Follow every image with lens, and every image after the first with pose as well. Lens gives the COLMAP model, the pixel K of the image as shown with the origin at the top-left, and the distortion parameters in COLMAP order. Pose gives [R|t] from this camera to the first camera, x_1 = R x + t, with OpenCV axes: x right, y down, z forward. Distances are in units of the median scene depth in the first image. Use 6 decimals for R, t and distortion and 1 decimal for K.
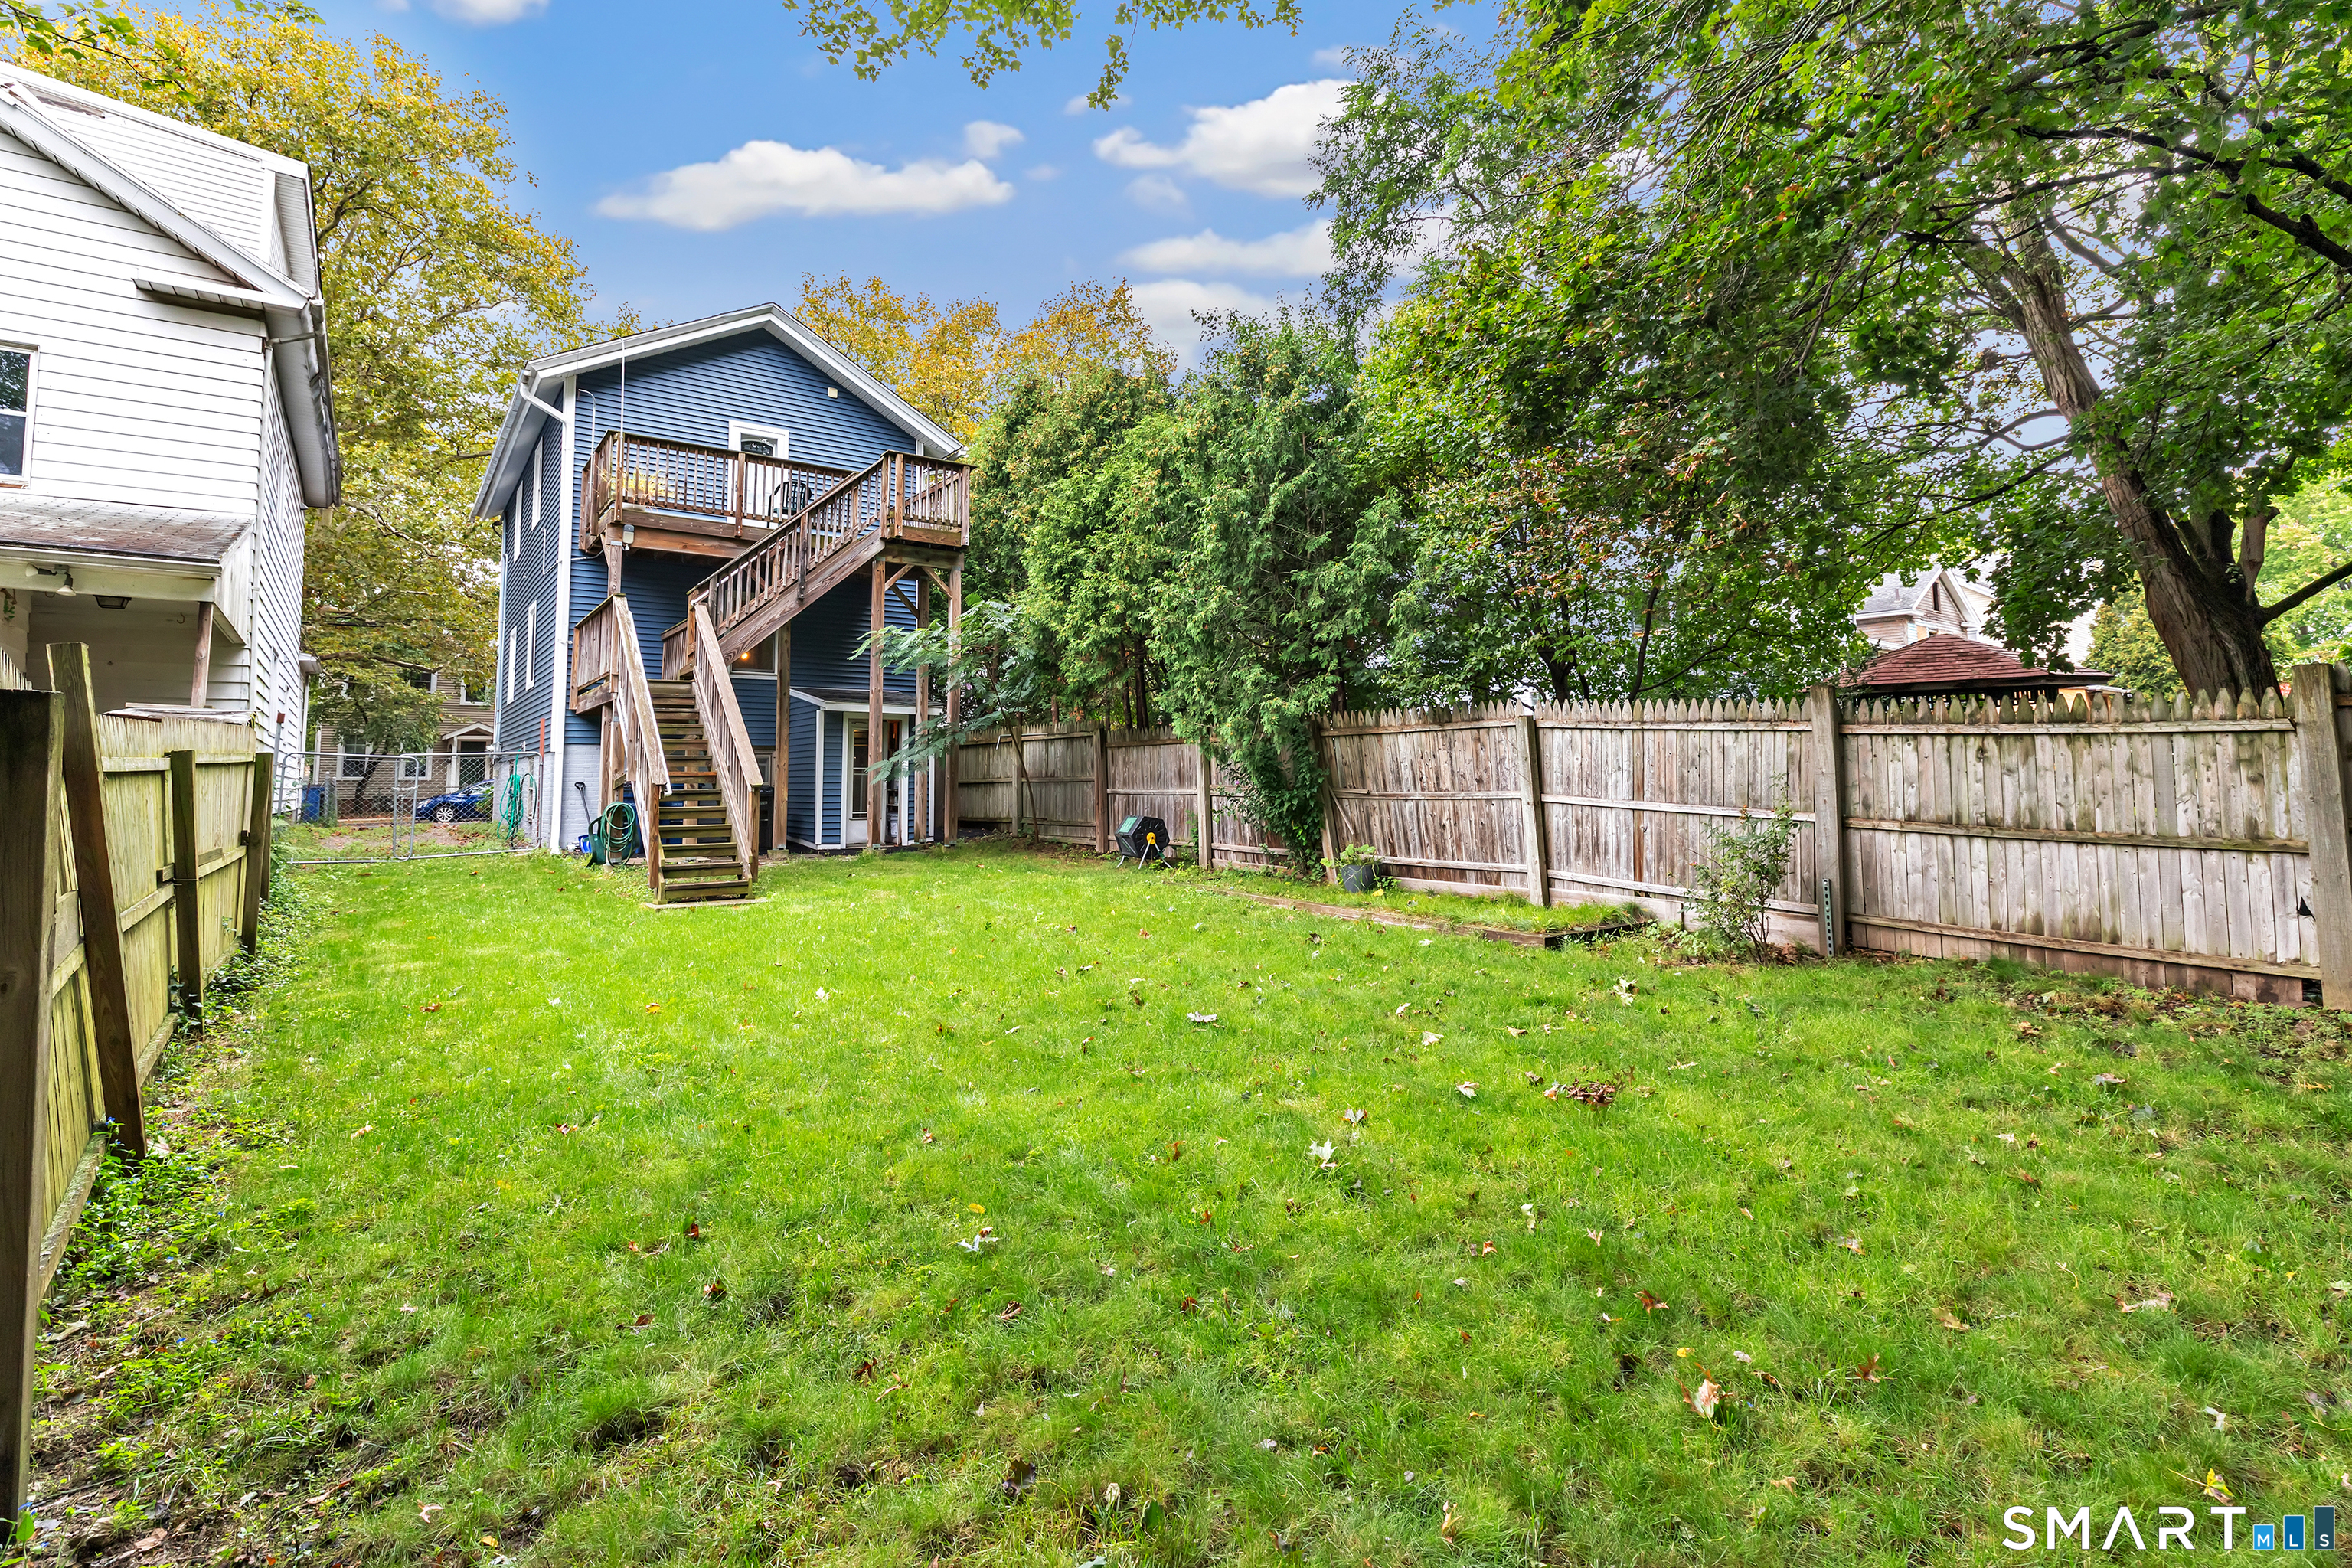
lens RADIAL K [[1081.2, 0, 1141.3], [0, 1081.2, 774.2], [0, 0, 1]] dist [-0.001993, 0.001944]
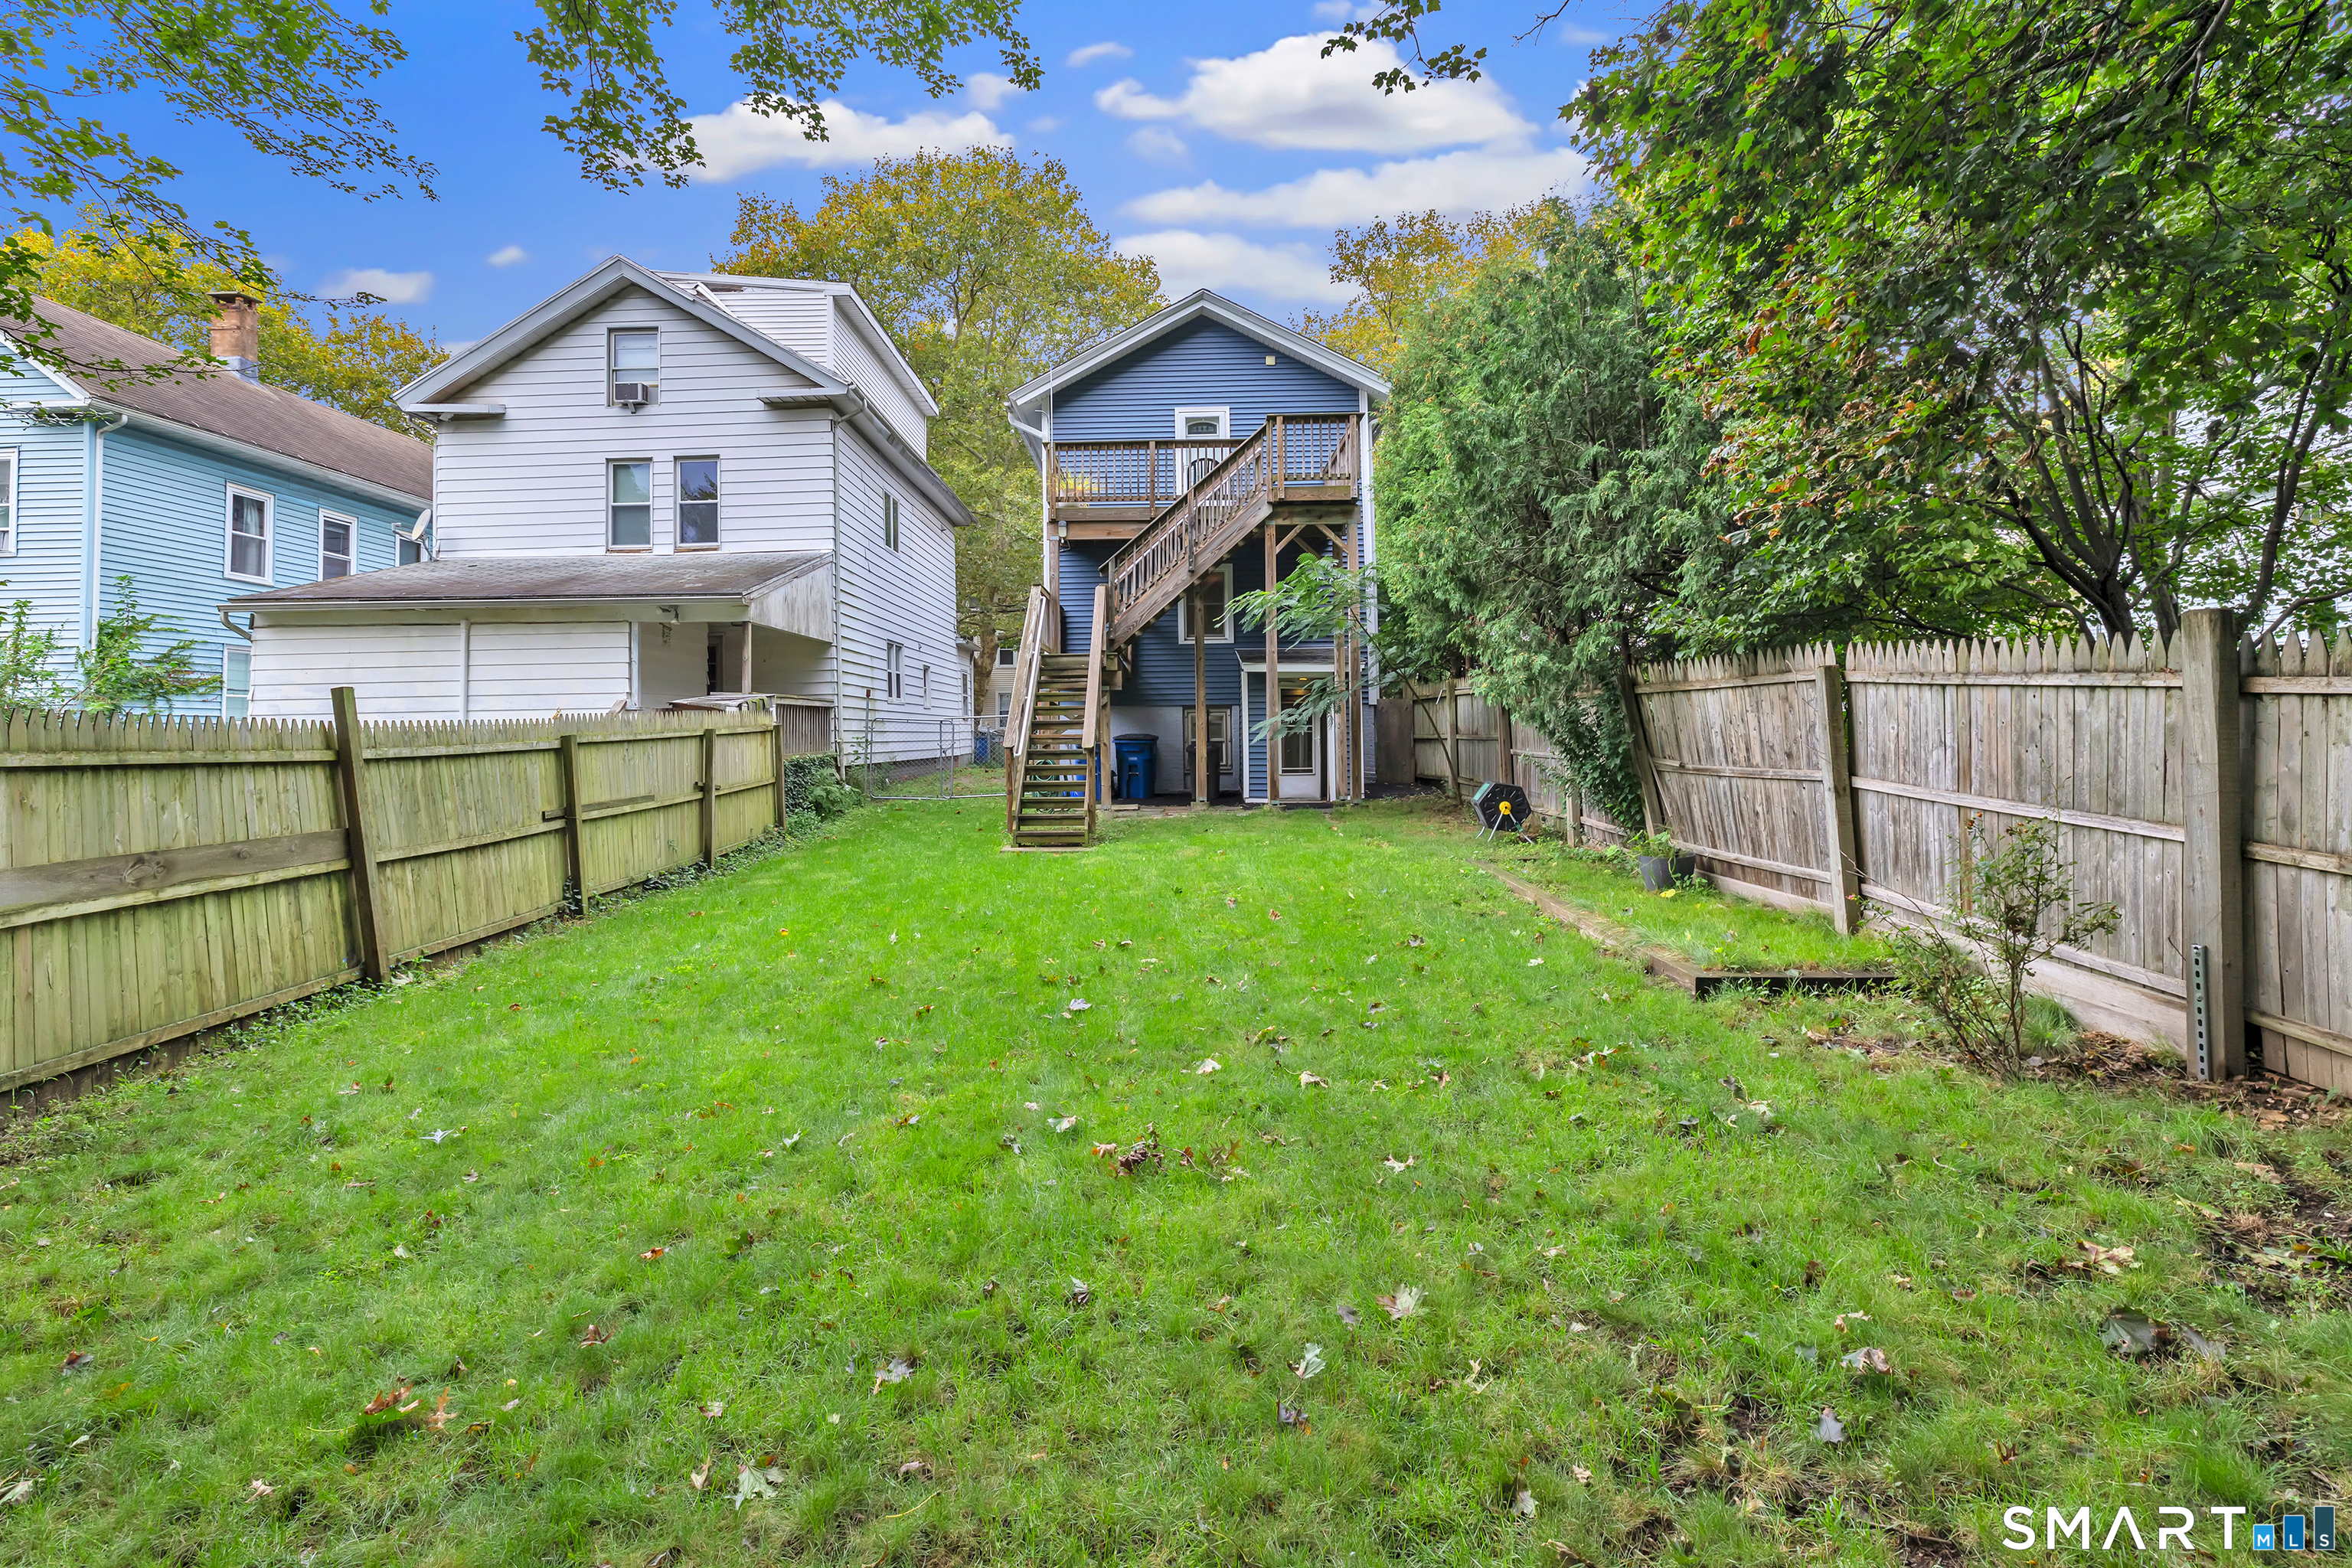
lens RADIAL K [[1081.2, 0, 1124.9], [0, 1081.2, 766.9], [0, 0, 1]] dist [-0.001993, 0.001944]
pose [[0.786780, 0.021789, -0.616849, 0.391243], [0.007842, 0.998943, 0.045289, -0.021337], [0.617184, -0.040470, 0.785778, 0.139960]]
